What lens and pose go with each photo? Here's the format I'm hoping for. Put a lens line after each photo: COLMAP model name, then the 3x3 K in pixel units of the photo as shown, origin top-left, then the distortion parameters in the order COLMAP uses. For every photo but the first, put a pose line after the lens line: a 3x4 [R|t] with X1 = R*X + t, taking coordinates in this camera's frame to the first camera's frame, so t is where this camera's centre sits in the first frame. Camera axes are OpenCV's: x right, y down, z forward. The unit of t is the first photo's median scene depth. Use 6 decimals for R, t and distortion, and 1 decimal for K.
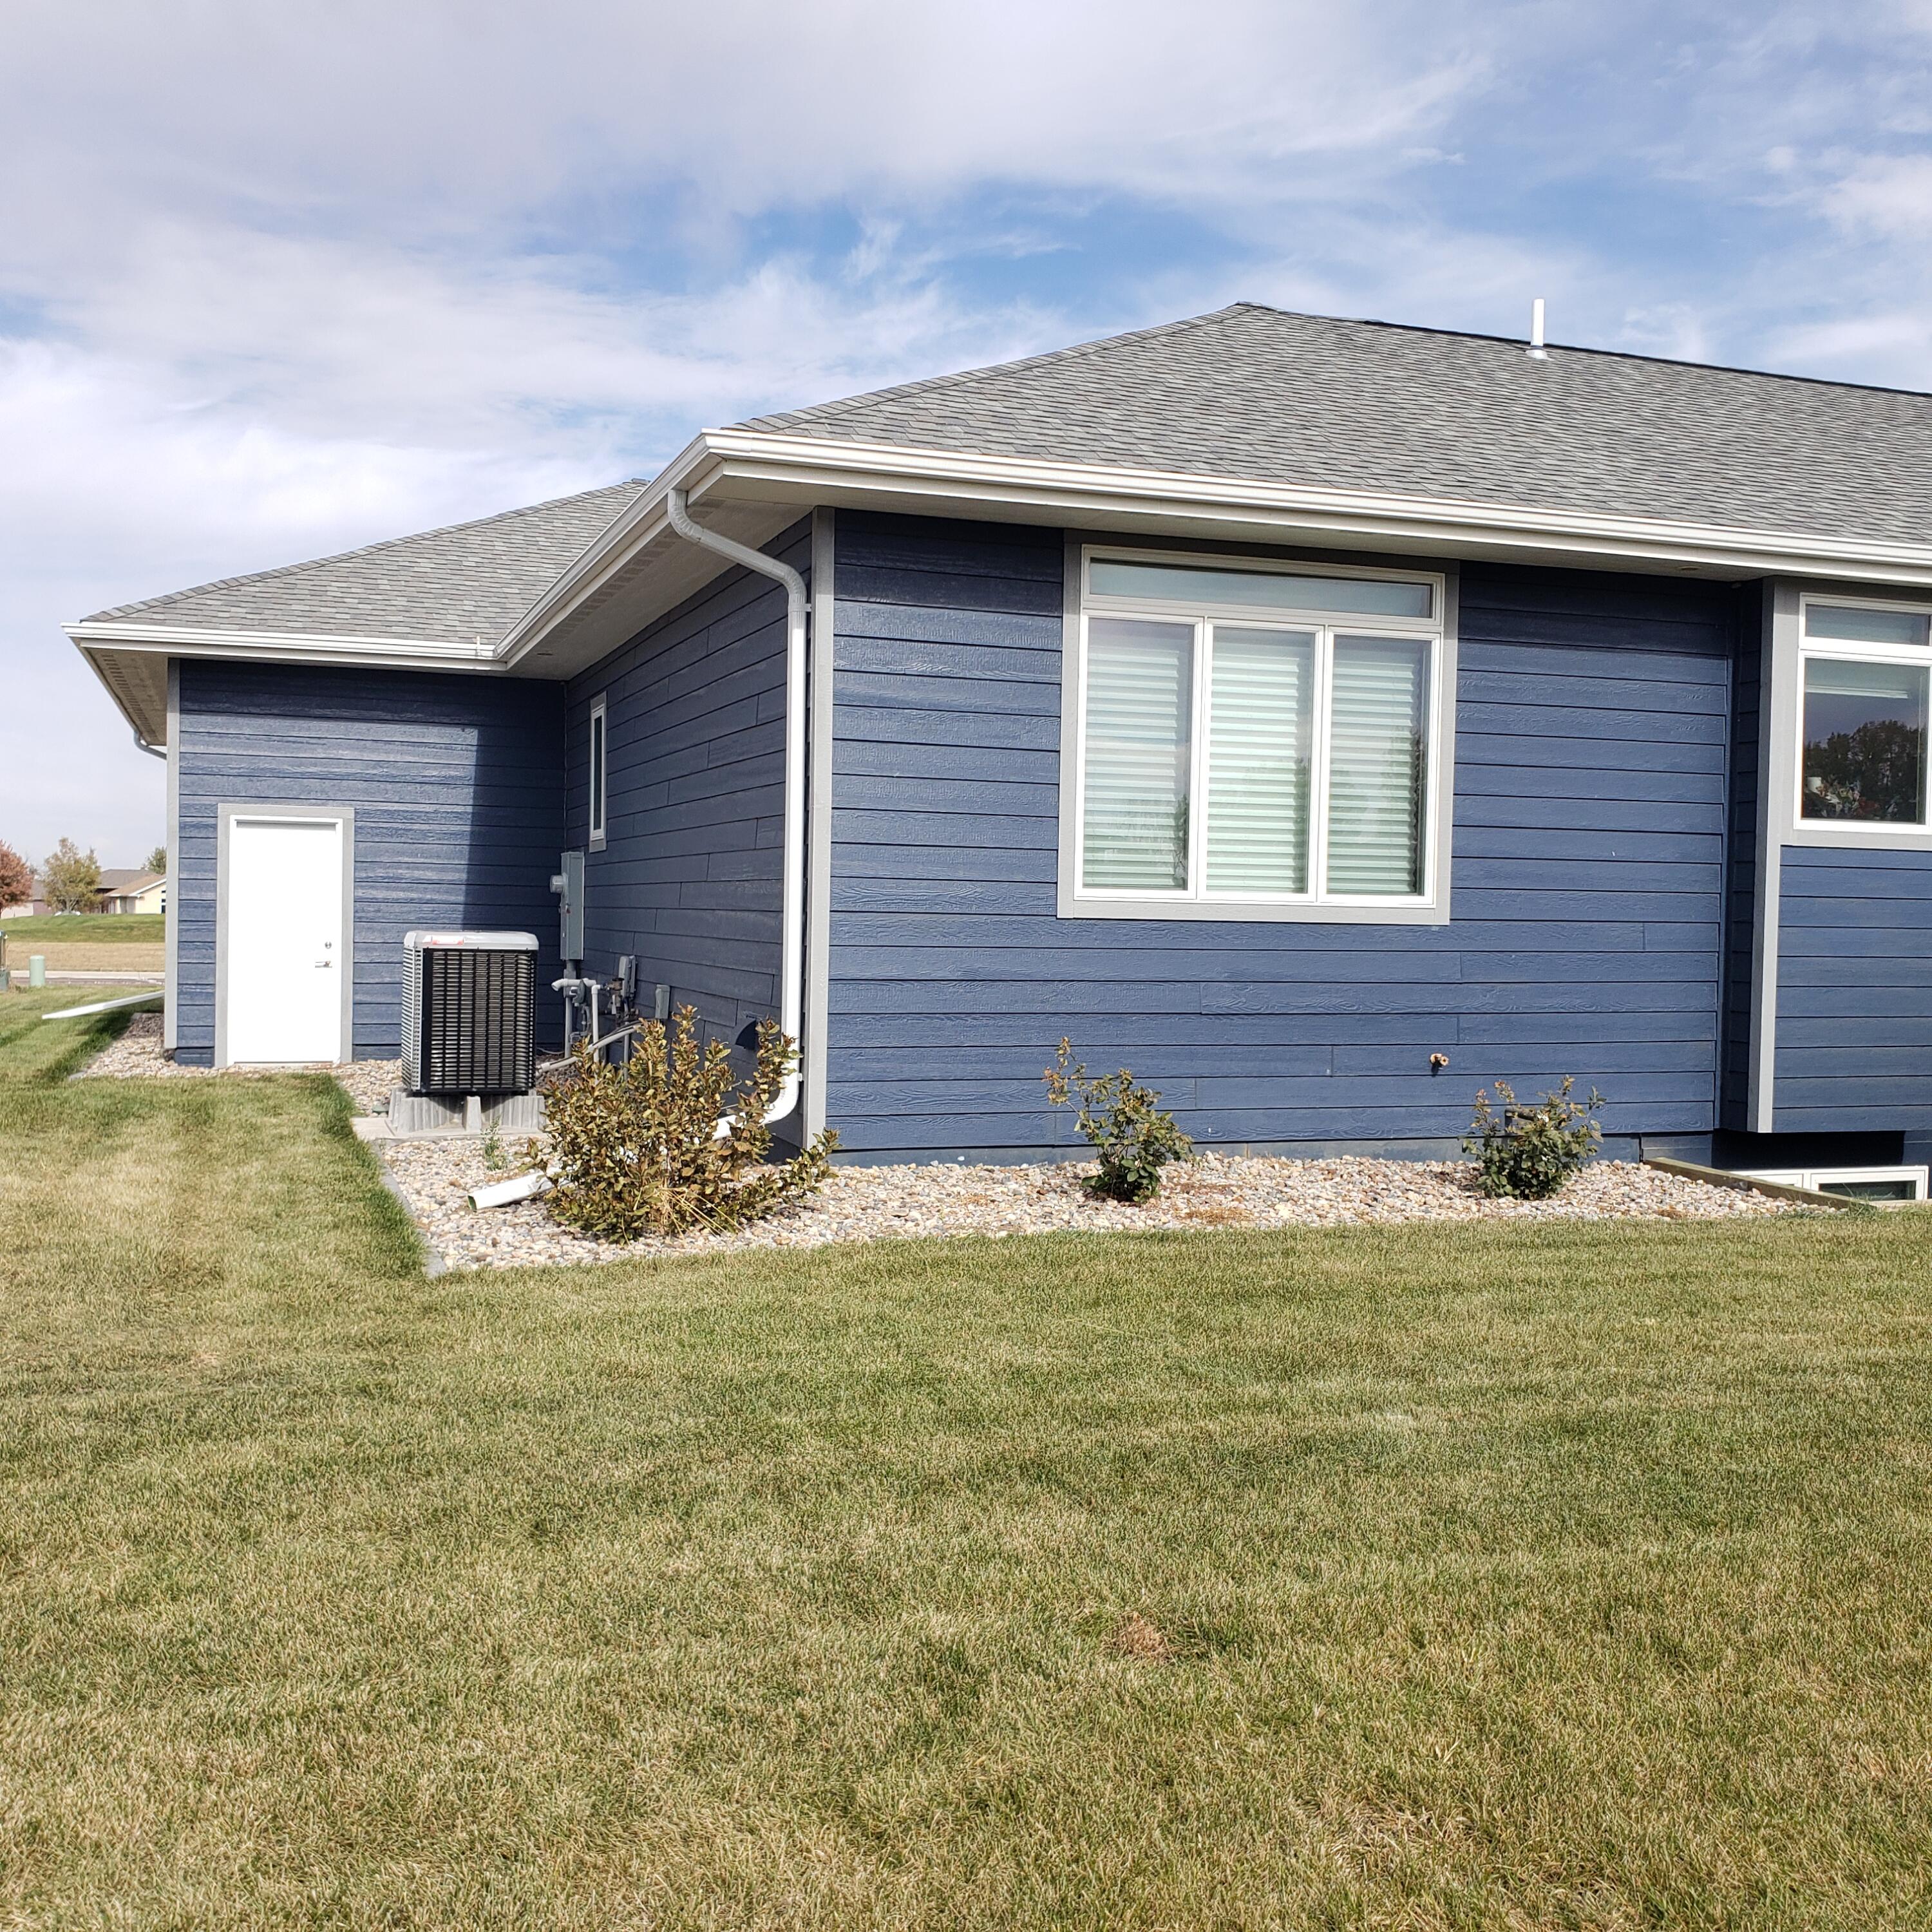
lens RADIAL K [[1862.5, 0, 964.7], [0, 1862.5, 1116.5], [0, 0, 1]] dist [-0.000847, -0.010806]
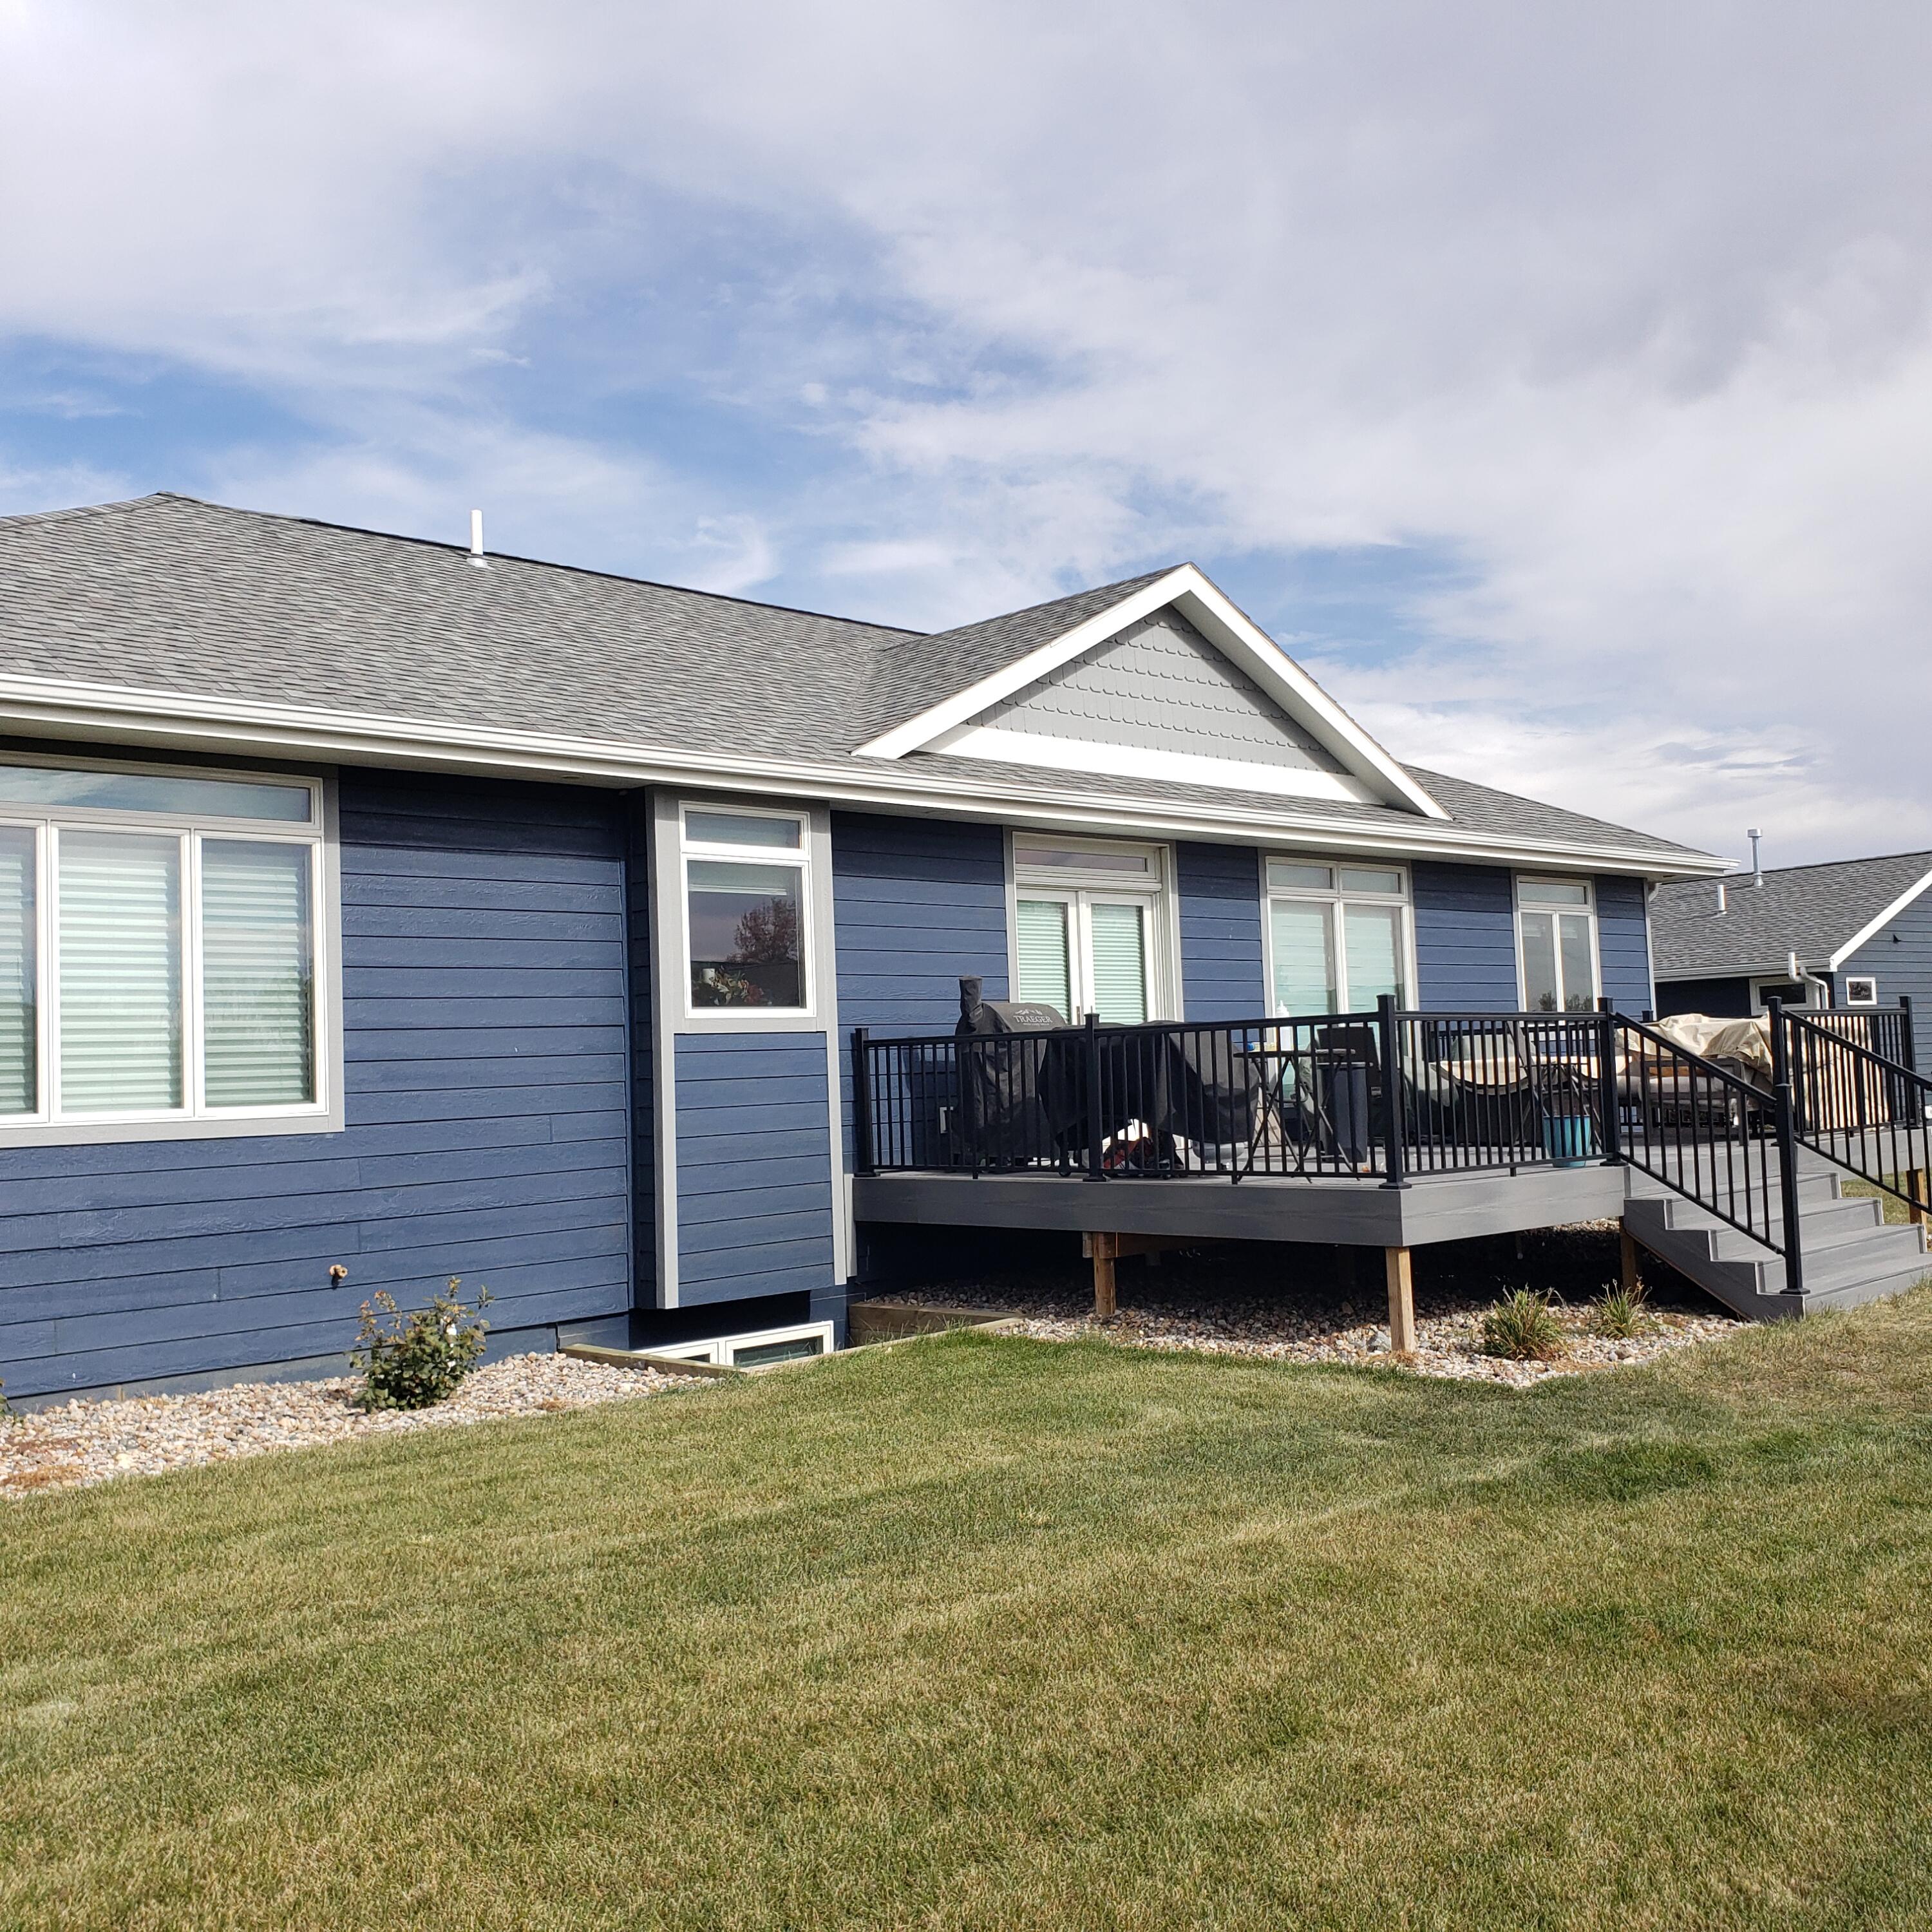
lens RADIAL K [[1877.3, 0, 967.1], [0, 1877.3, 1083.7], [0, 0, 1]] dist [0.103157, -0.259398]
pose [[0.896335, -0.057525, 0.439630, 0.115014], [0.106004, 0.990596, -0.086506, -0.006889], [-0.430519, 0.124140, 0.894004, -0.030205]]
